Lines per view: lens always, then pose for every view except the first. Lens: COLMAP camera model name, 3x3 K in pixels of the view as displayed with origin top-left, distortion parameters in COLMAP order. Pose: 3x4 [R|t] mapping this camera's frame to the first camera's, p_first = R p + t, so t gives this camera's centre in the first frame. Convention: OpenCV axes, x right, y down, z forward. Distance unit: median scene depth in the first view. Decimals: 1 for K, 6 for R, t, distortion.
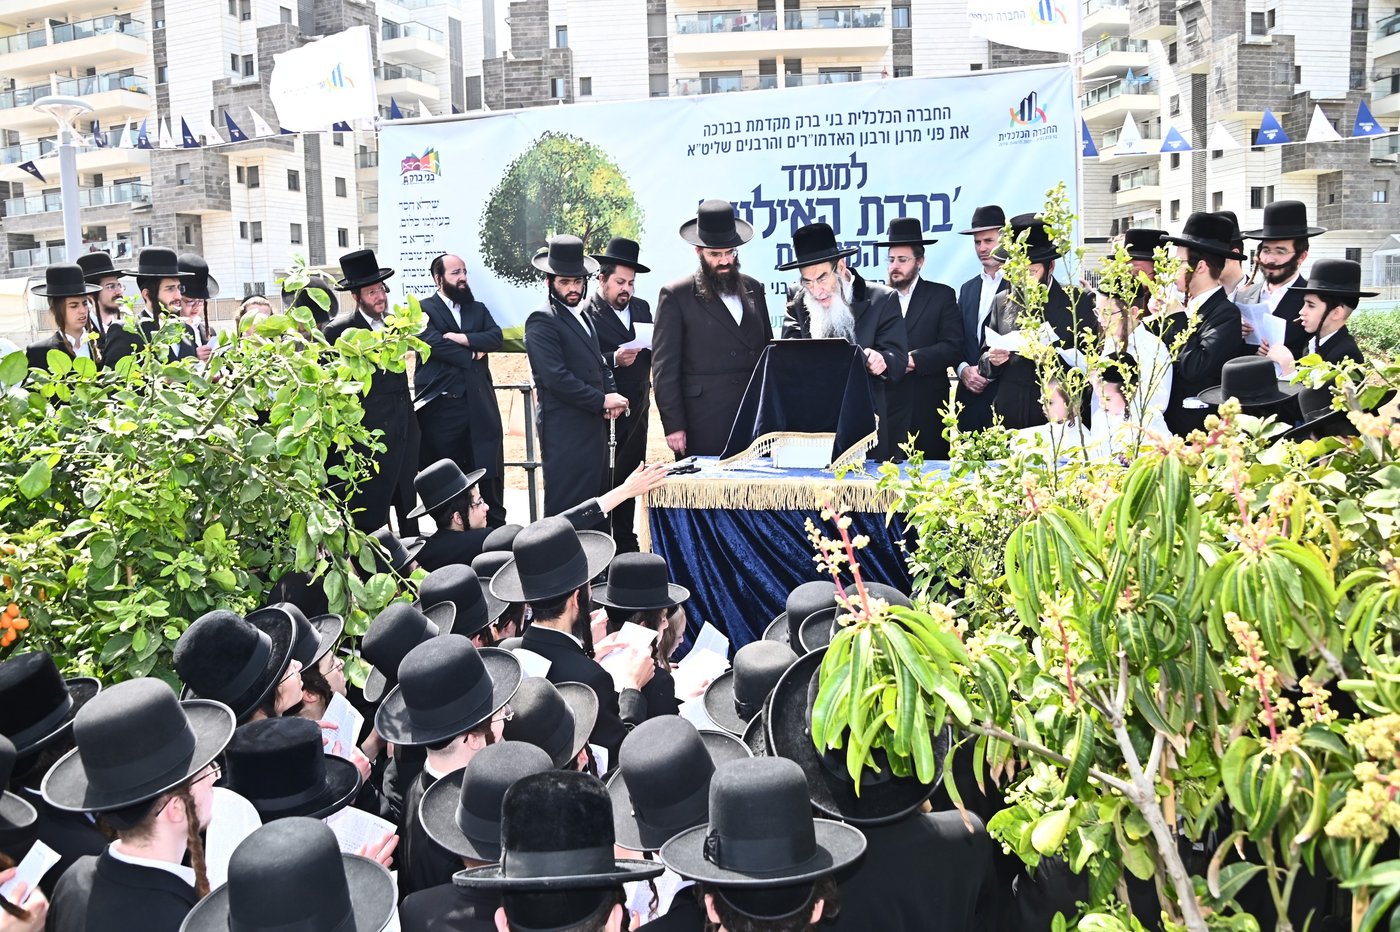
lens RADIAL K [[1126.8, 0, 678.9], [0, 1126.8, 464.8], [0, 0, 1]] dist [-0.139109, 0.071677]
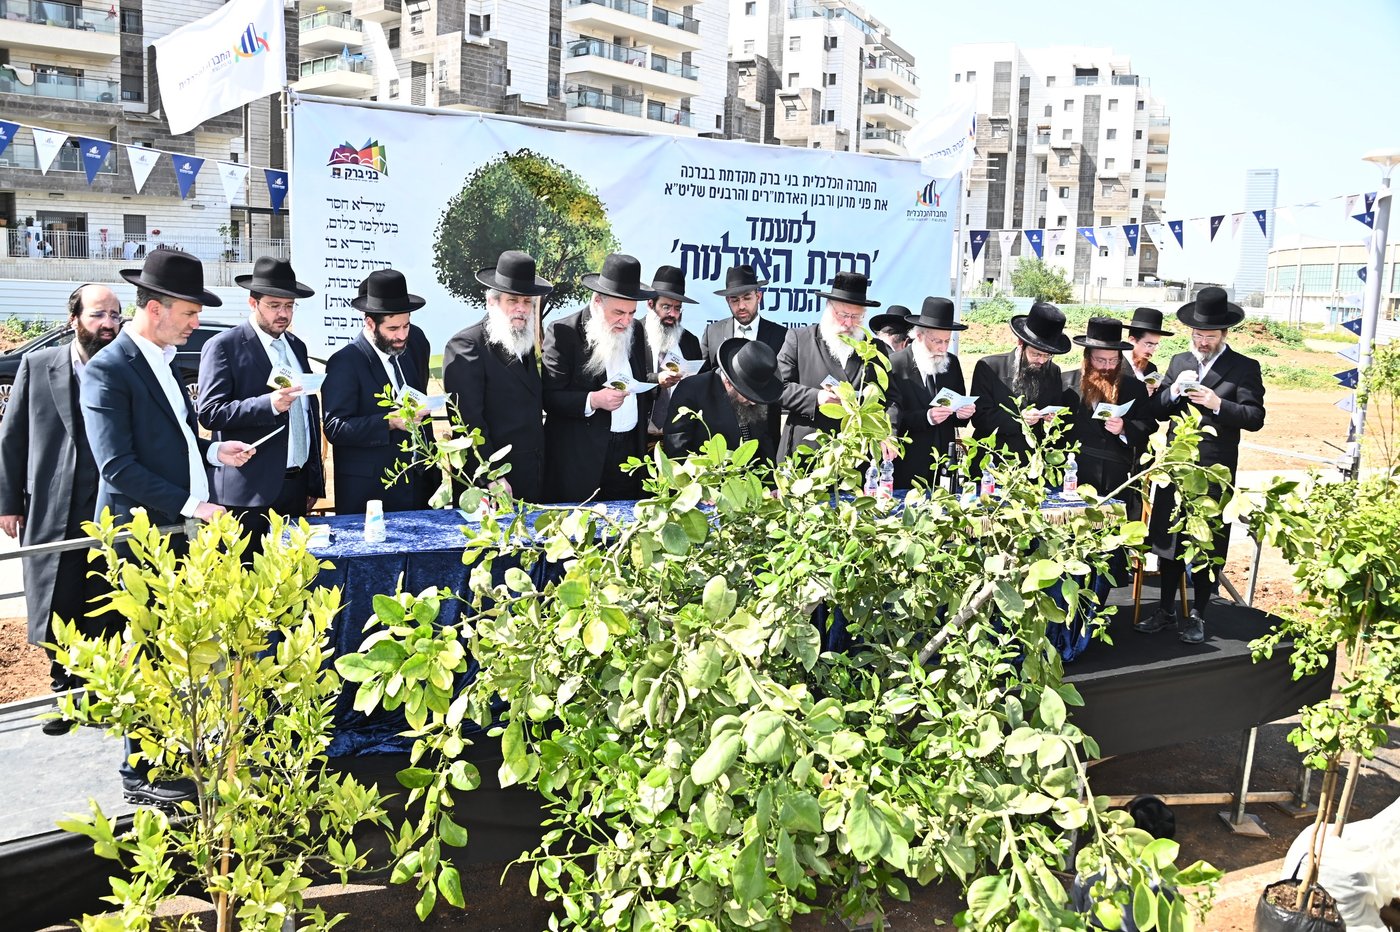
lens RADIAL K [[1126.8, 0, 696.8], [0, 1126.8, 467.8], [0, 0, 1]] dist [-0.139109, 0.071677]
pose [[0.731821, -0.051426, 0.679554, -0.109188], [0.027899, 0.998574, 0.045524, -0.011170], [-0.680926, -0.014356, 0.732211, 0.034867]]
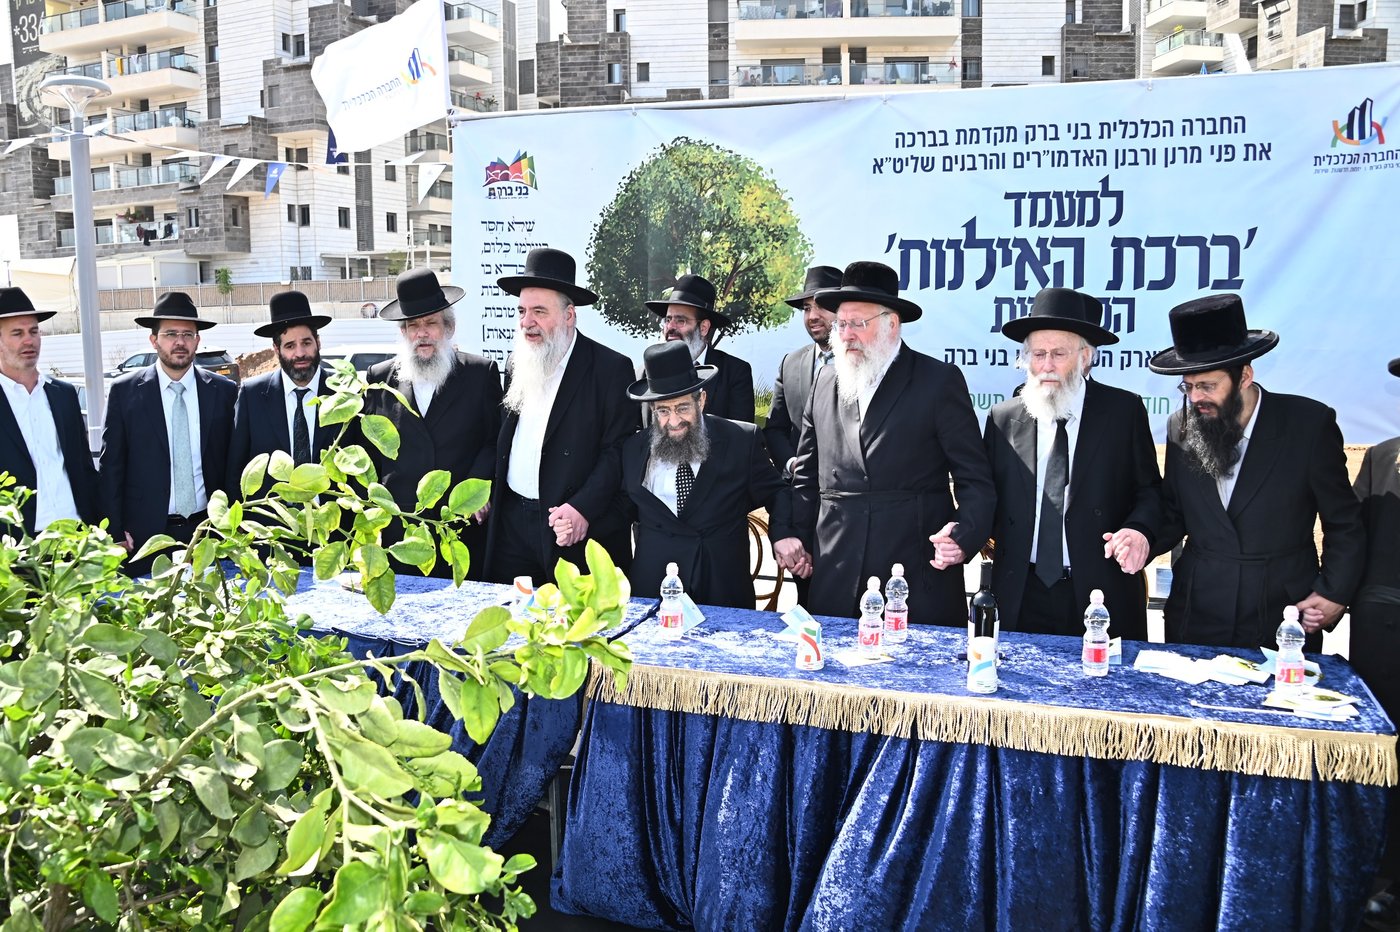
lens RADIAL K [[1126.8, 0, 671.1], [0, 1126.8, 456.1], [0, 0, 1]] dist [-0.139109, 0.071677]
pose [[0.998780, 0.026459, -0.041697, -0.014487], [-0.026294, 0.999644, 0.004496, -0.013981], [0.041801, -0.003394, 0.999120, 0.039795]]
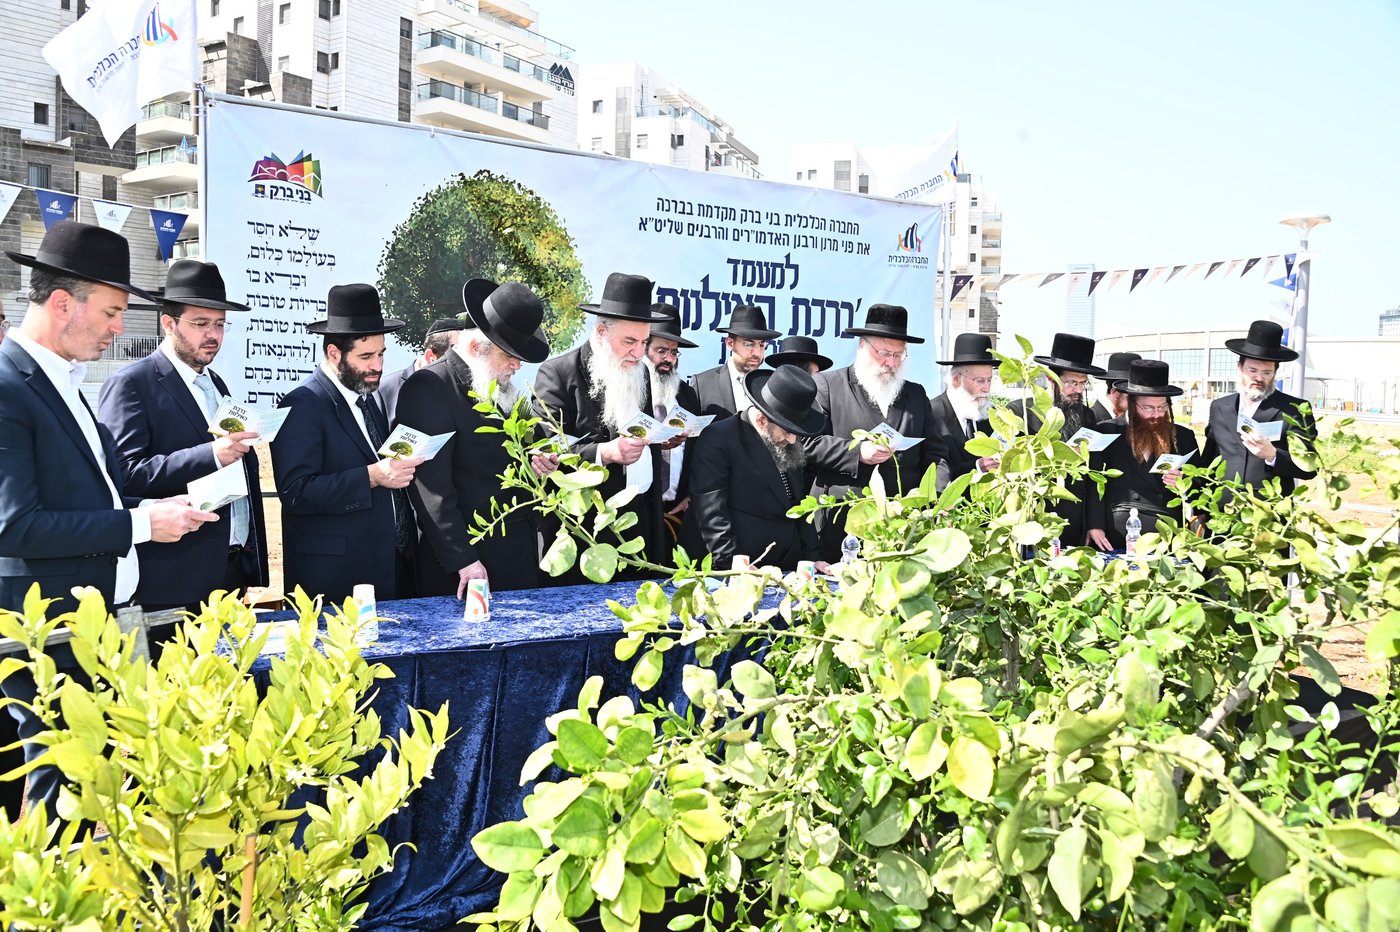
lens RADIAL K [[1126.8, 0, 699.7], [0, 1126.8, 474.9], [0, 0, 1]] dist [-0.139109, 0.071677]
pose [[0.629355, -0.012945, 0.777010, -0.105307], [0.056225, 0.997999, -0.028914, -0.008233], [-0.775081, 0.061884, 0.628824, 0.065738]]
